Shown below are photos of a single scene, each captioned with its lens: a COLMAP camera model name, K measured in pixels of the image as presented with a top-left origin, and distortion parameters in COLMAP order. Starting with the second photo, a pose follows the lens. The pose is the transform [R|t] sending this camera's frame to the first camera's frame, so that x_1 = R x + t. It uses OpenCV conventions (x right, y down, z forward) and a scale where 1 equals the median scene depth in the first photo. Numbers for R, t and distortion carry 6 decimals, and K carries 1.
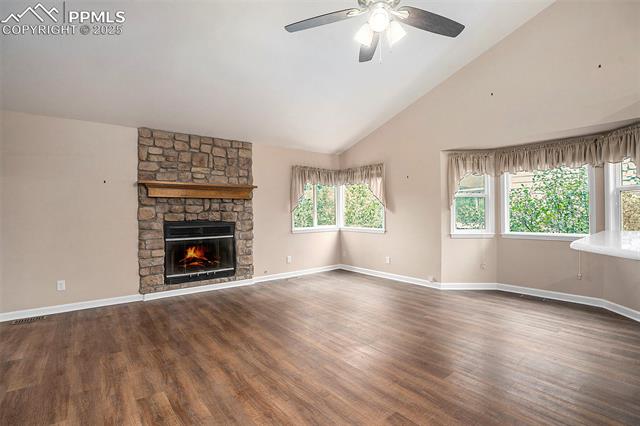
lens RADIAL K [[300.1, 0, 325.4], [0, 300.1, 208.2], [0, 0, 1]] dist [-0.059409, 0.003589]
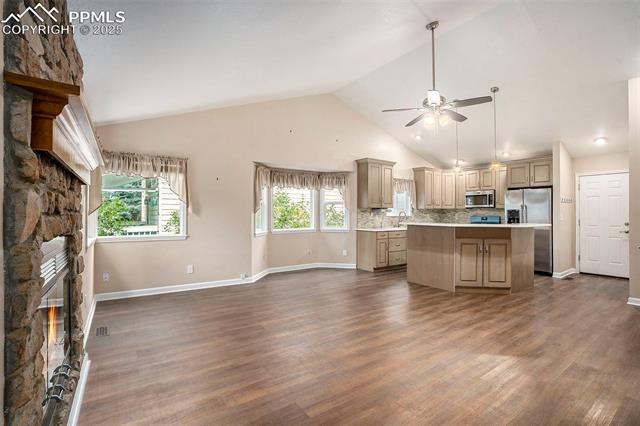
lens RADIAL K [[300.1, 0, 319.8], [0, 300.1, 208.7], [0, 0, 1]] dist [-0.059409, 0.003589]
pose [[0.074418, 0.012522, 0.997149, -0.721817], [-0.023350, 0.999669, -0.010811, -0.005367], [-0.996954, -0.022479, 0.074685, 0.631596]]
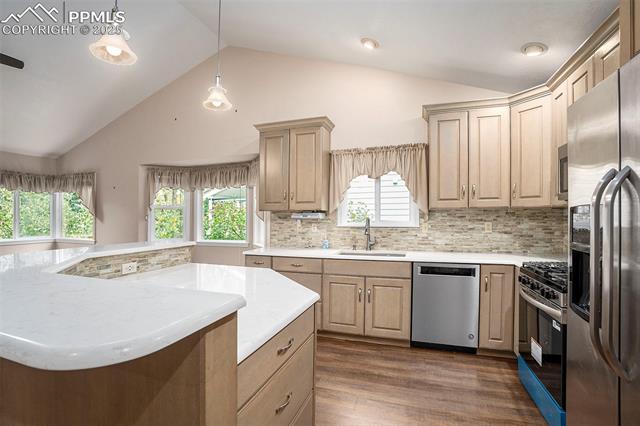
lens RADIAL K [[300.1, 0, 317.5], [0, 300.1, 209.8], [0, 0, 1]] dist [-0.059409, 0.003589]
pose [[0.846211, 0.009434, 0.532765, 0.383075], [-0.005208, 0.999942, -0.009435, -0.027894], [-0.532823, 0.005209, 0.846211, -0.229853]]
